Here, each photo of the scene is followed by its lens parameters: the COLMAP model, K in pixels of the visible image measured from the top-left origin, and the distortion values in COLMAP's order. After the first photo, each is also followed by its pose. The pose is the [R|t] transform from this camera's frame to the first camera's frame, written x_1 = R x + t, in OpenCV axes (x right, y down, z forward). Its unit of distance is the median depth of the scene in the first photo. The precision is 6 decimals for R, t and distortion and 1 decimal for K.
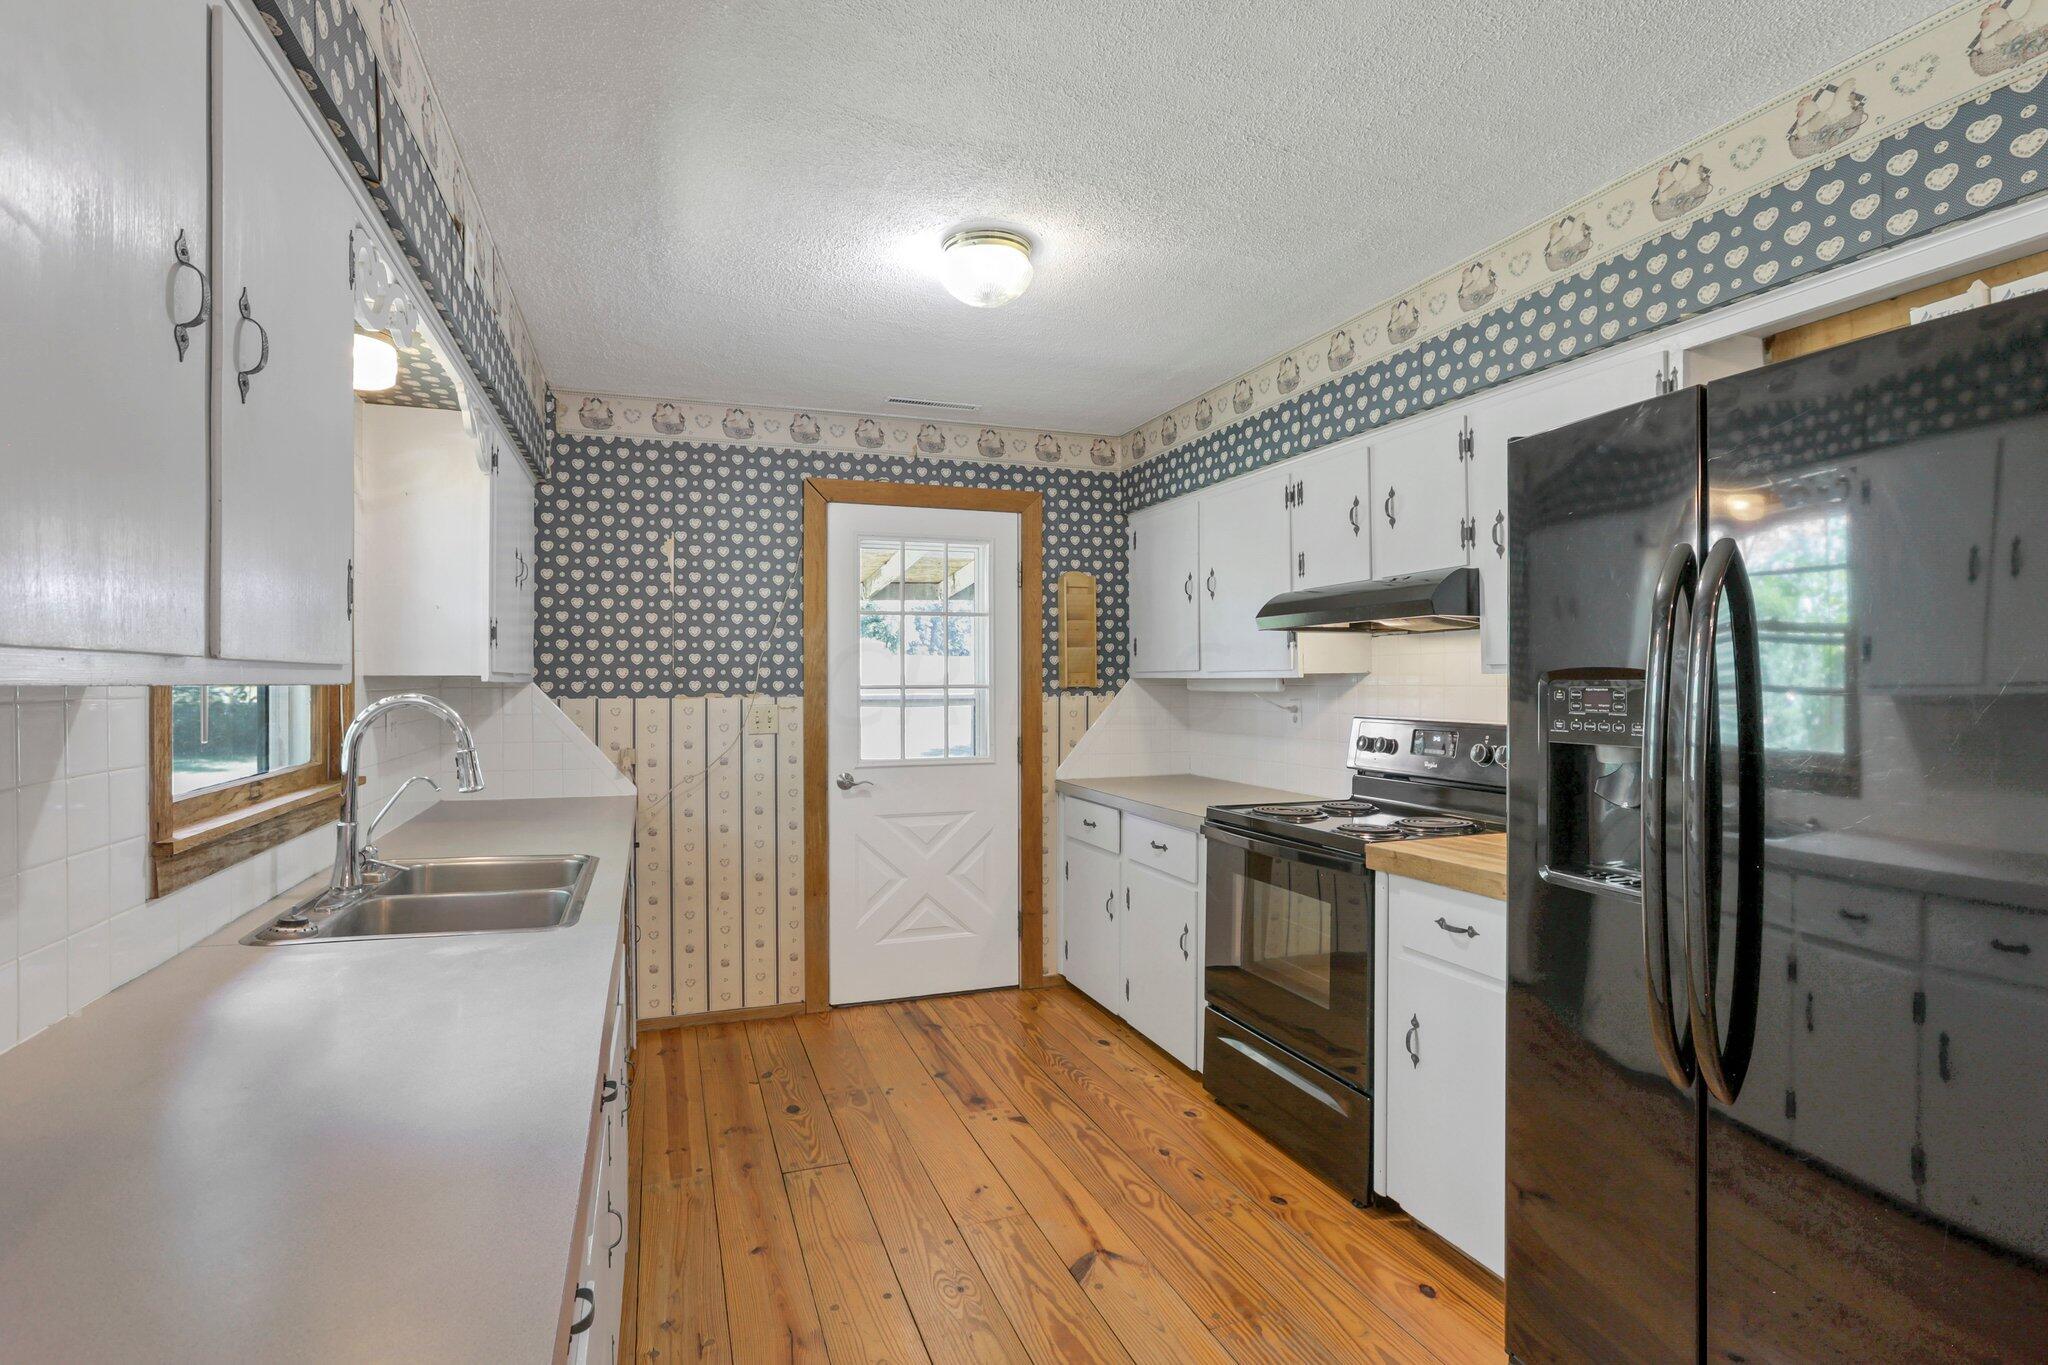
lens RADIAL K [[1002.0, 0, 988.9], [0, 1002.0, 668.5], [0, 0, 1]] dist [-0.042795, 0.034857]
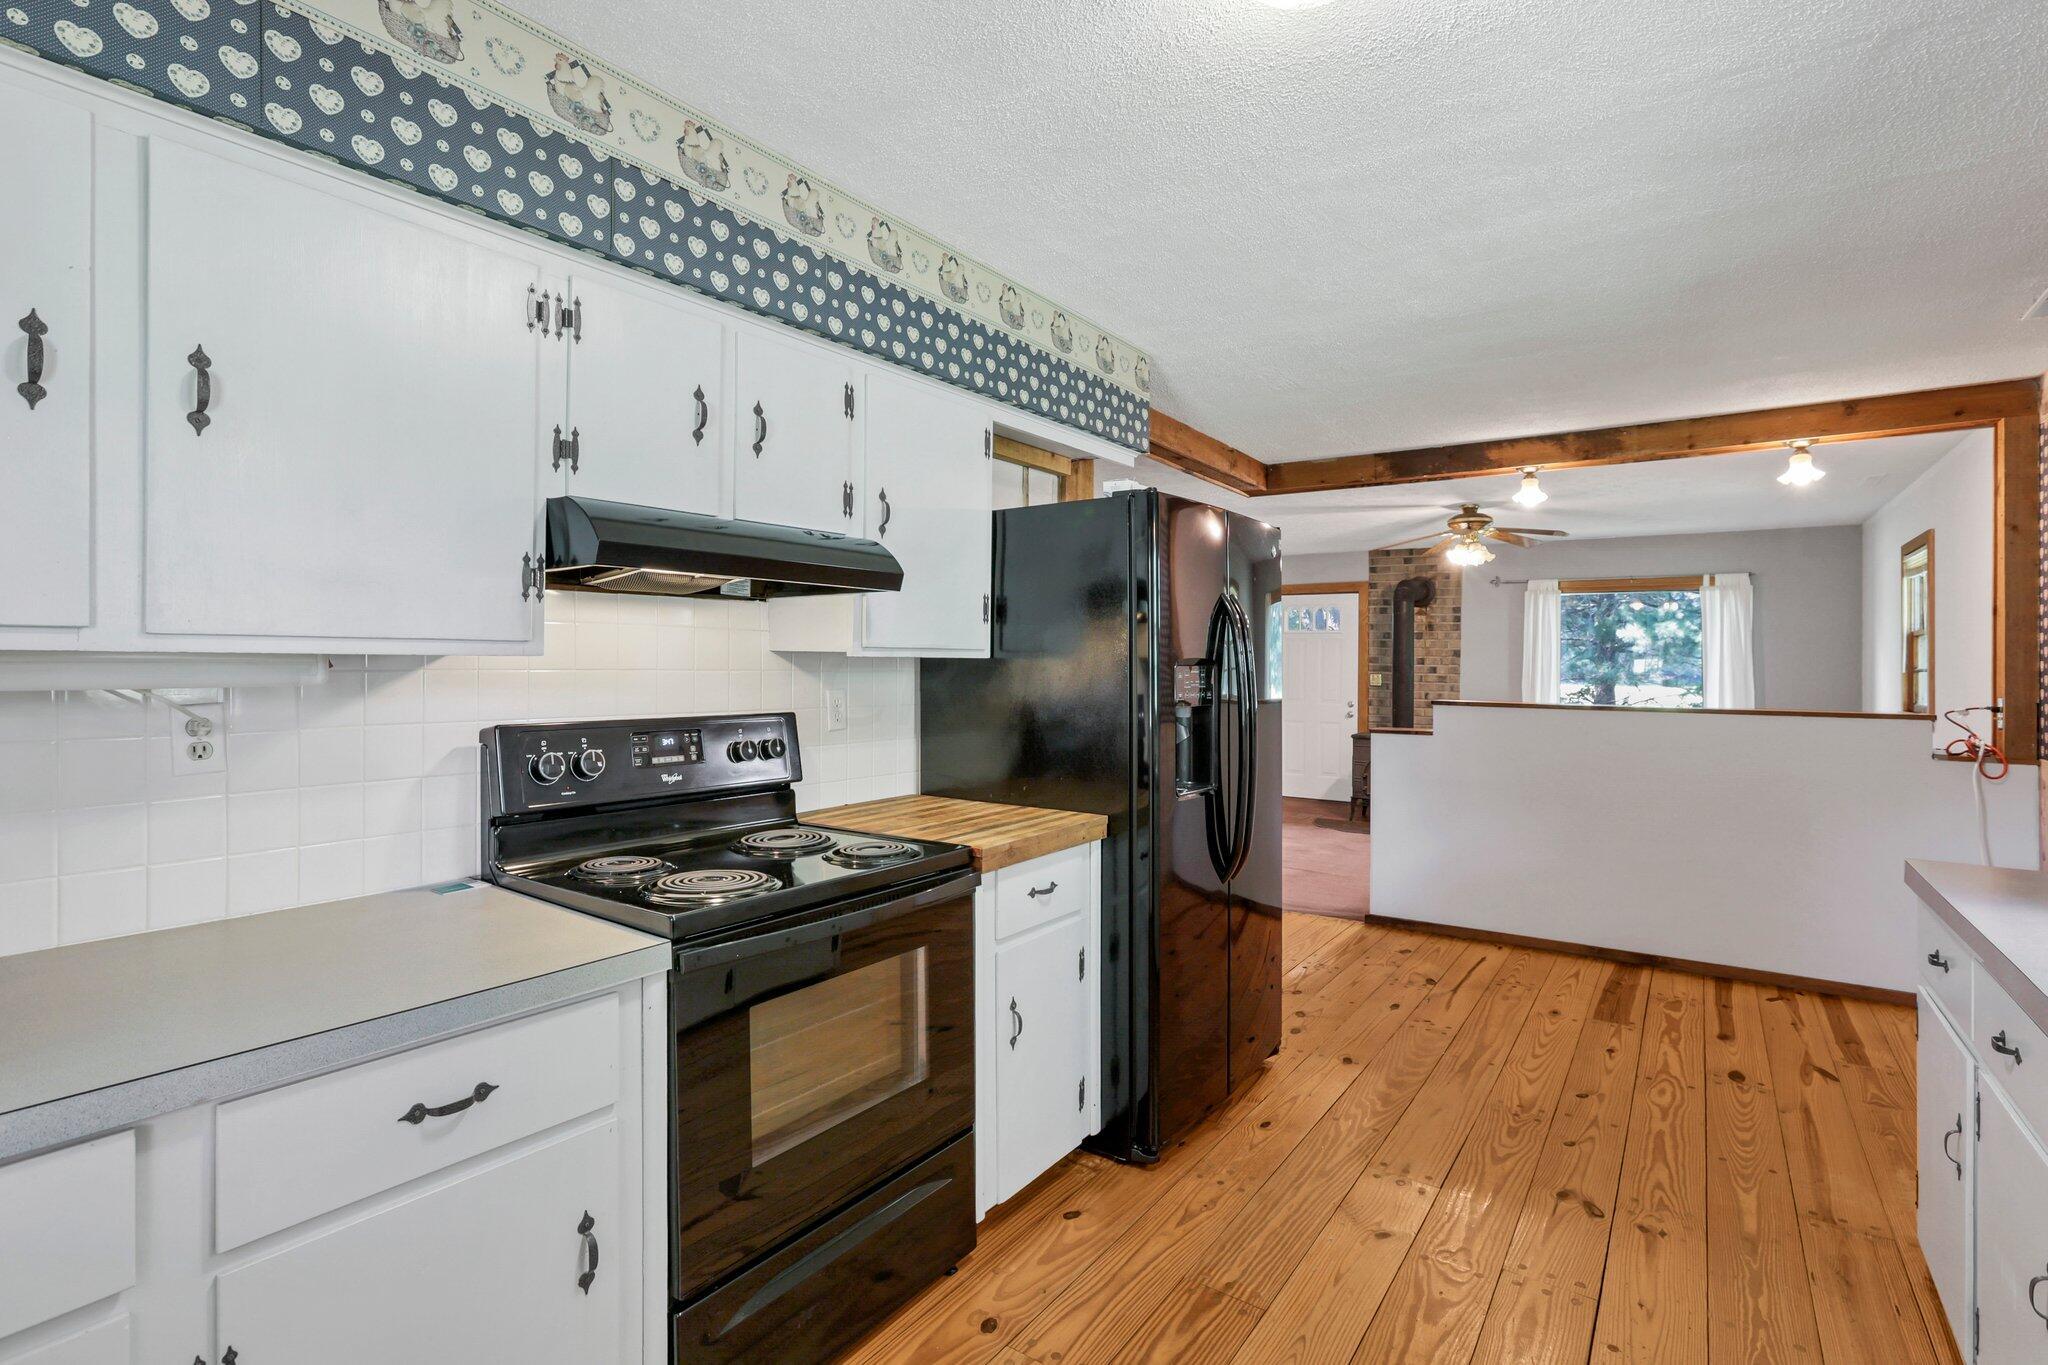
lens RADIAL K [[1002.0, 0, 988.9], [0, 1002.0, 668.5], [0, 0, 1]] dist [-0.042795, 0.034857]
pose [[-0.578019, -0.006941, 0.815994, -0.224022], [-0.009966, 0.999949, 0.001446, 0.010330], [-0.815962, -0.007296, -0.578059, 0.950879]]
